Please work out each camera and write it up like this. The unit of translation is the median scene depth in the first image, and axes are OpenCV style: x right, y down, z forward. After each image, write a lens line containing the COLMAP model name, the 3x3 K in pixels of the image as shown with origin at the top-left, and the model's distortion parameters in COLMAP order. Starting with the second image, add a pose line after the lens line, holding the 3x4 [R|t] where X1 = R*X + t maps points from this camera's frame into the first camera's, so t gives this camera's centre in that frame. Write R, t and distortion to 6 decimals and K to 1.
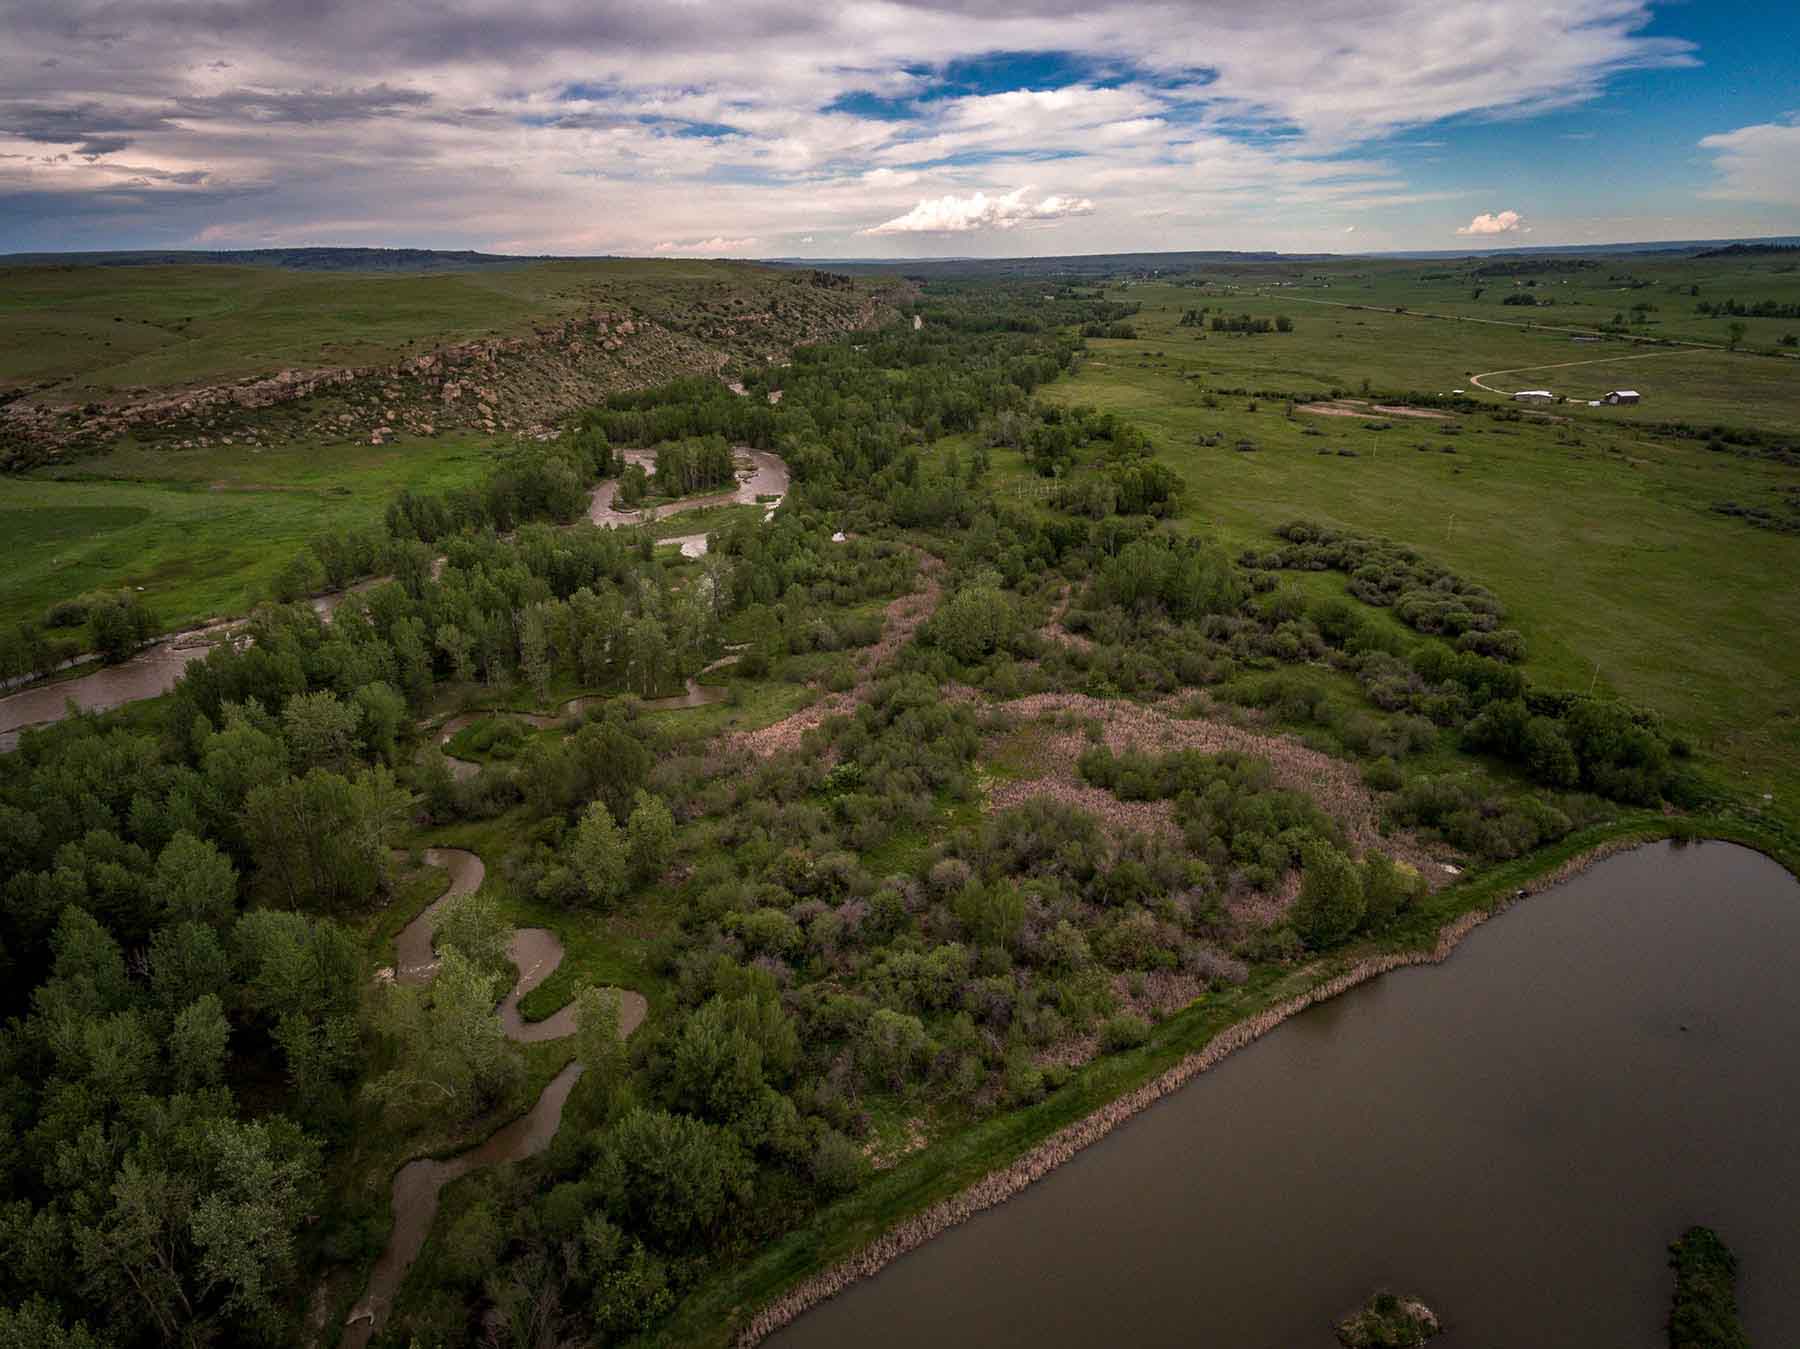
lens RADIAL K [[1061.7, 0, 894.1], [0, 1061.7, 674.1], [0, 0, 1]] dist [-0.002988, 0.000260]
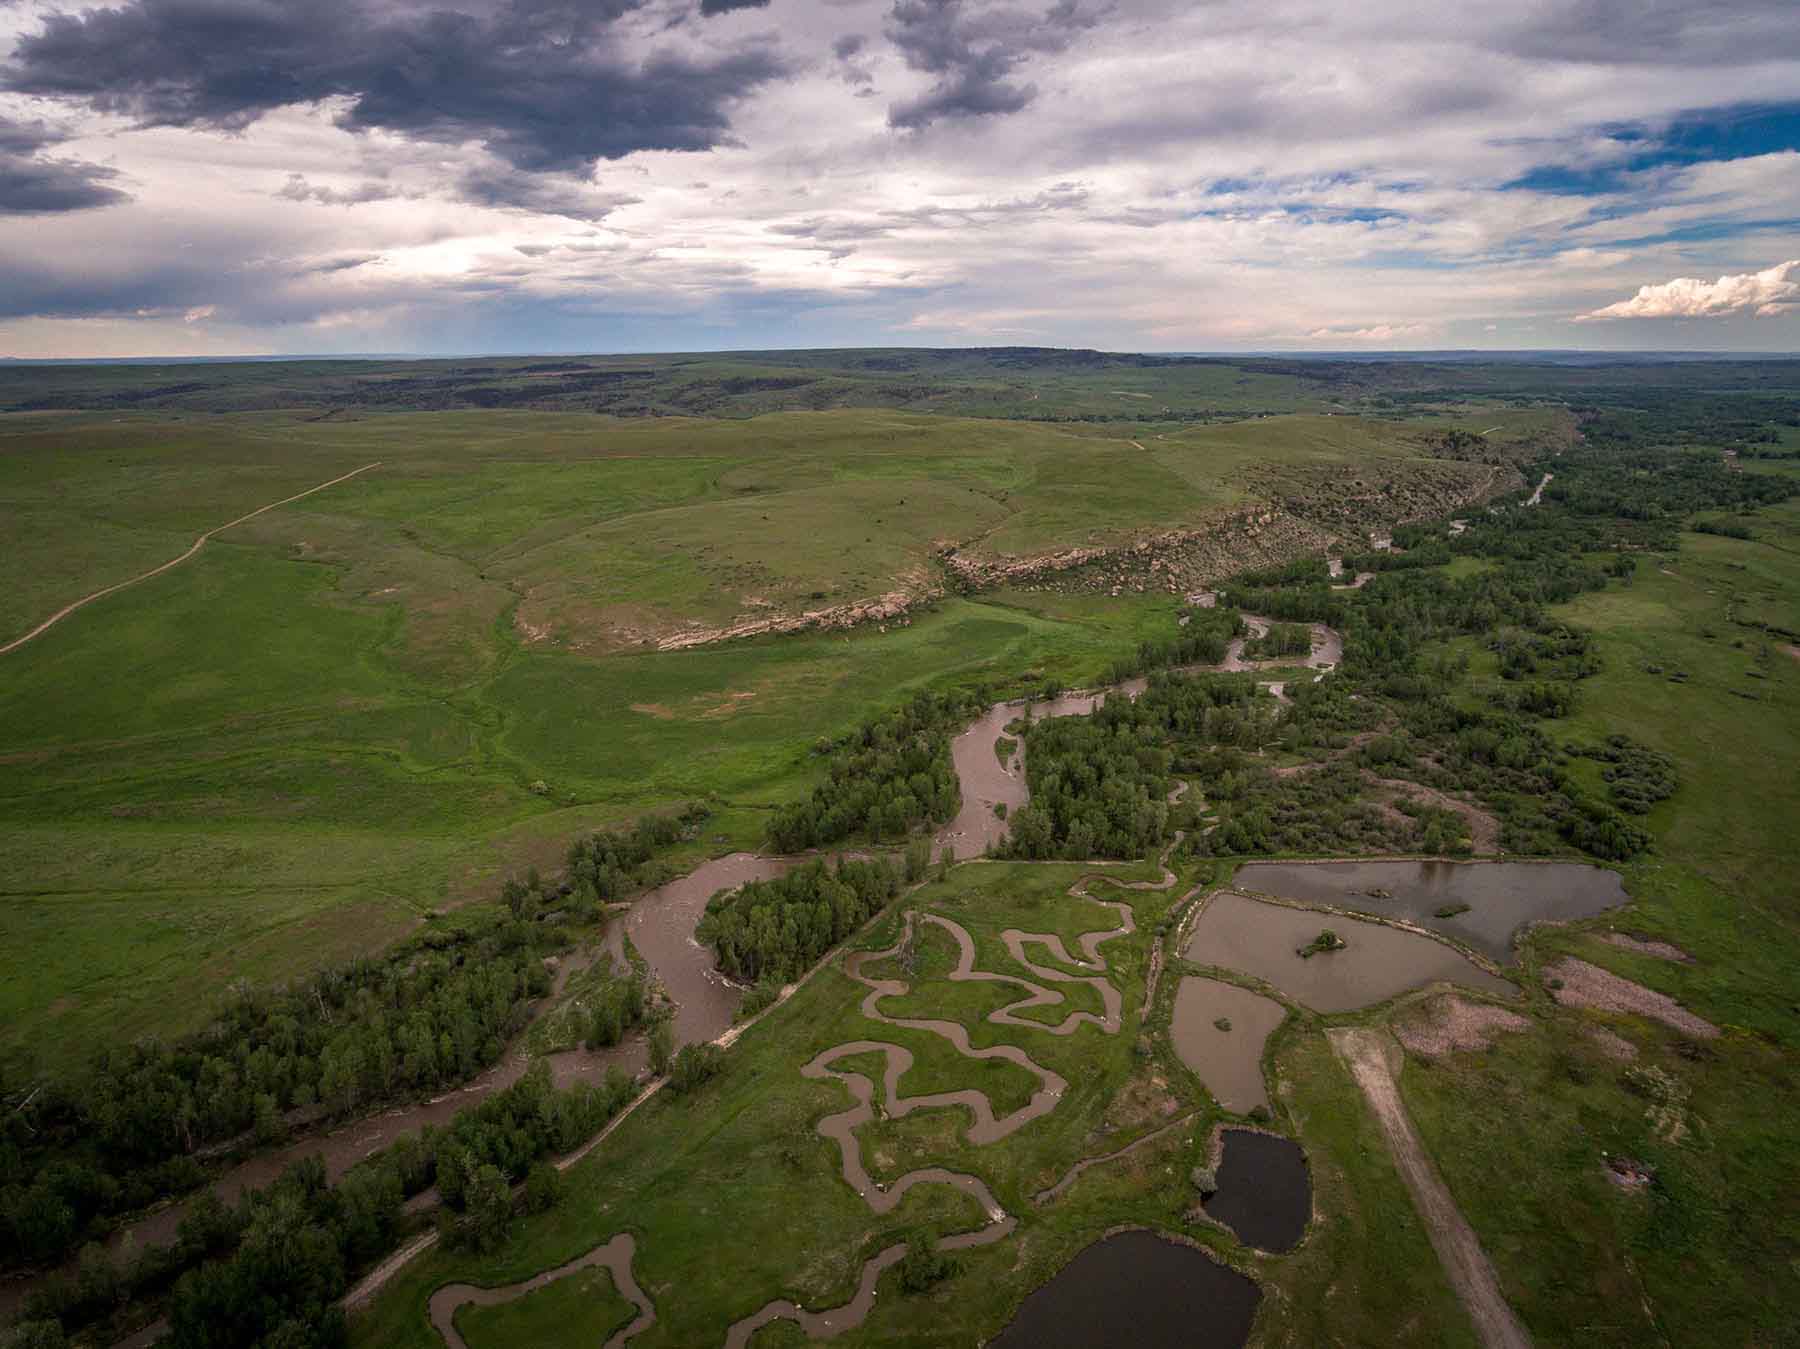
lens RADIAL K [[1061.7, 0, 894.1], [0, 1061.7, 674.1], [0, 0, 1]] dist [-0.002988, 0.000260]
pose [[0.843495, 0.167942, -0.510208, 0.150415], [-0.204255, 0.978795, -0.015500, 0.023494], [0.496786, 0.117286, 0.859912, -0.740925]]
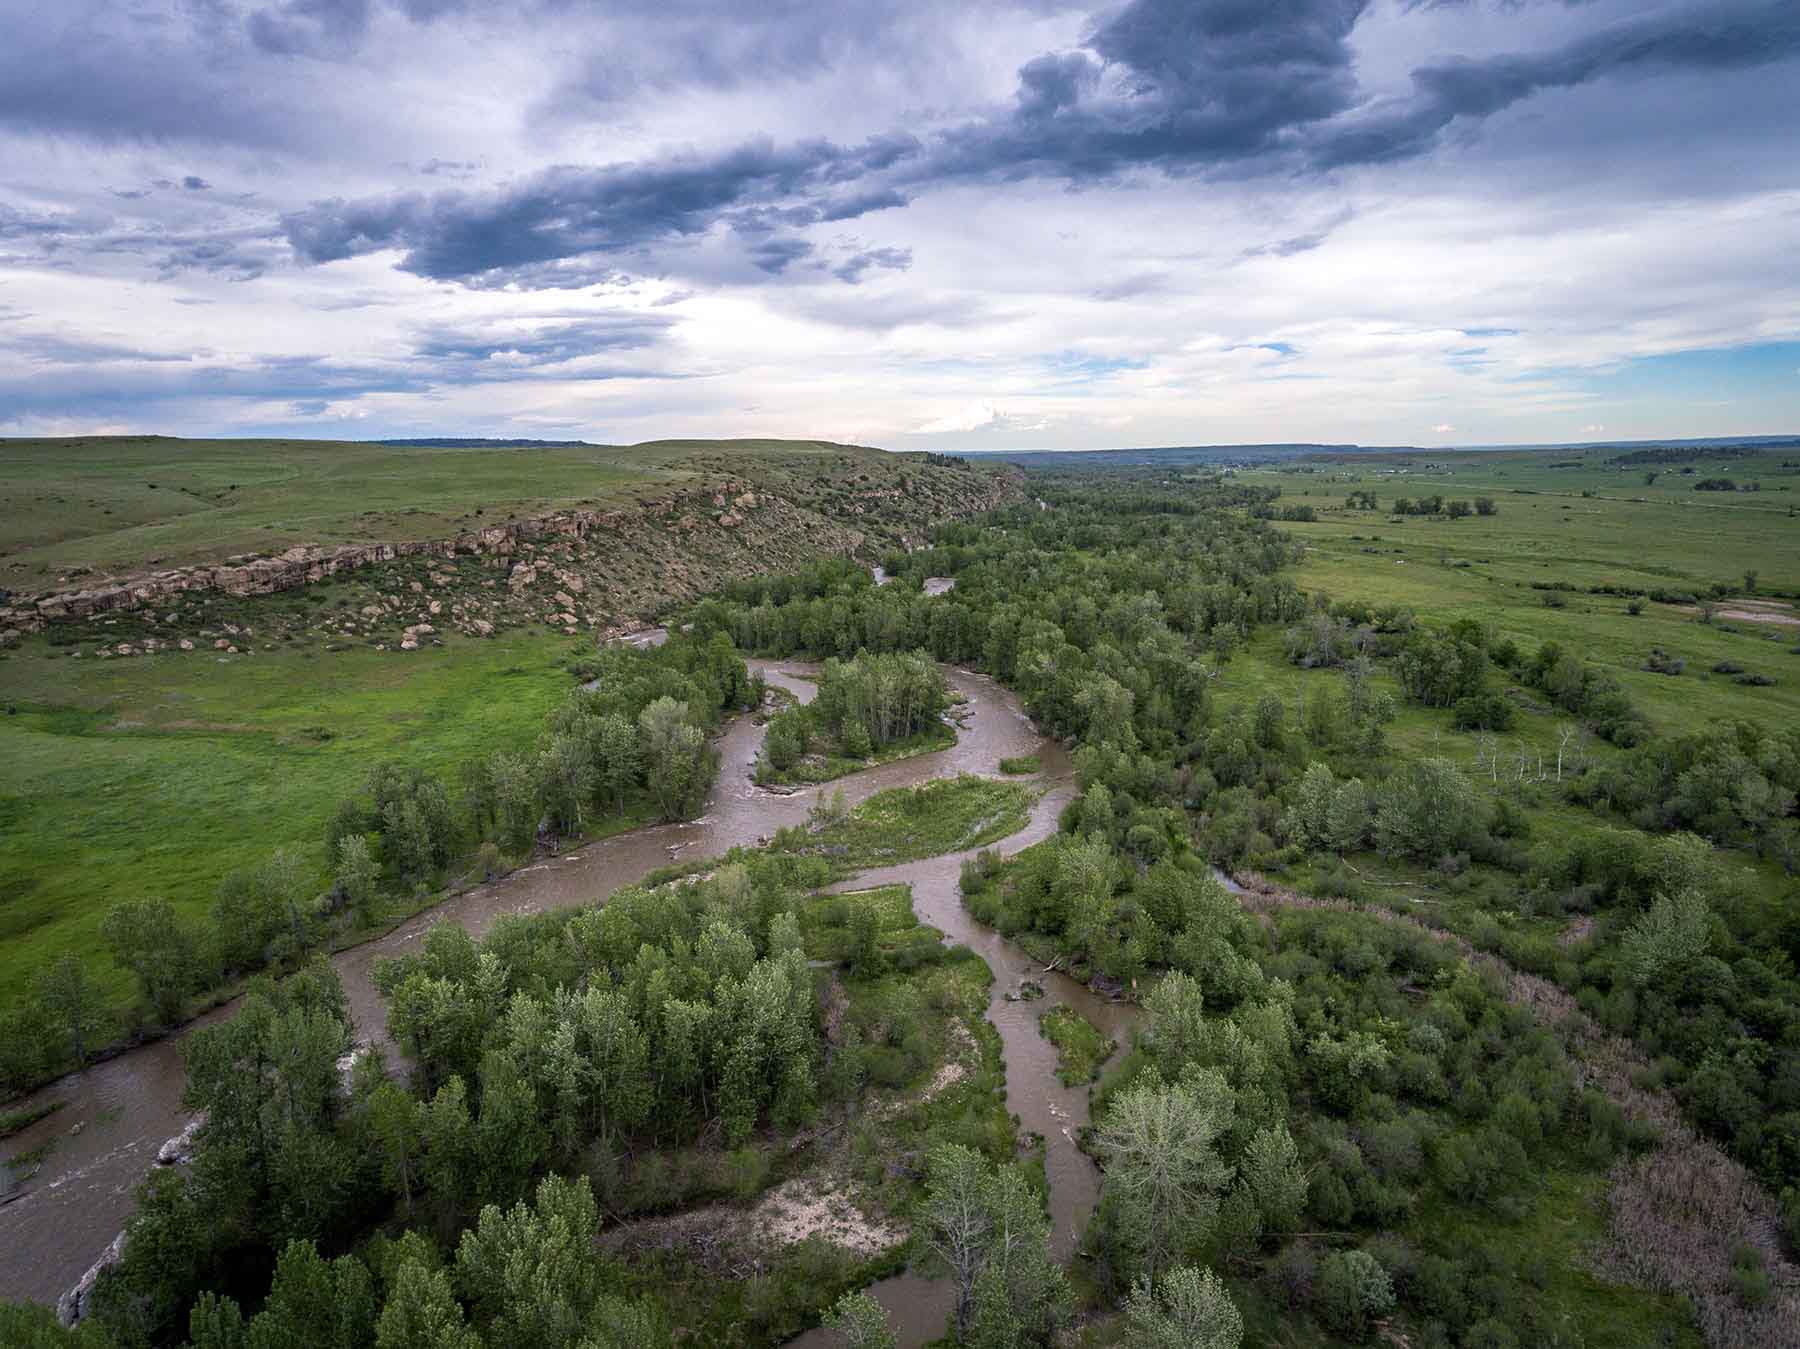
lens RADIAL K [[1061.7, 0, 894.1], [0, 1061.7, 674.1], [0, 0, 1]] dist [-0.002988, 0.000260]
pose [[0.997306, 0.017454, -0.071241, -0.113609], [-0.029010, 0.985940, -0.164559, -0.091165], [0.067367, 0.166183, 0.983791, 0.324653]]
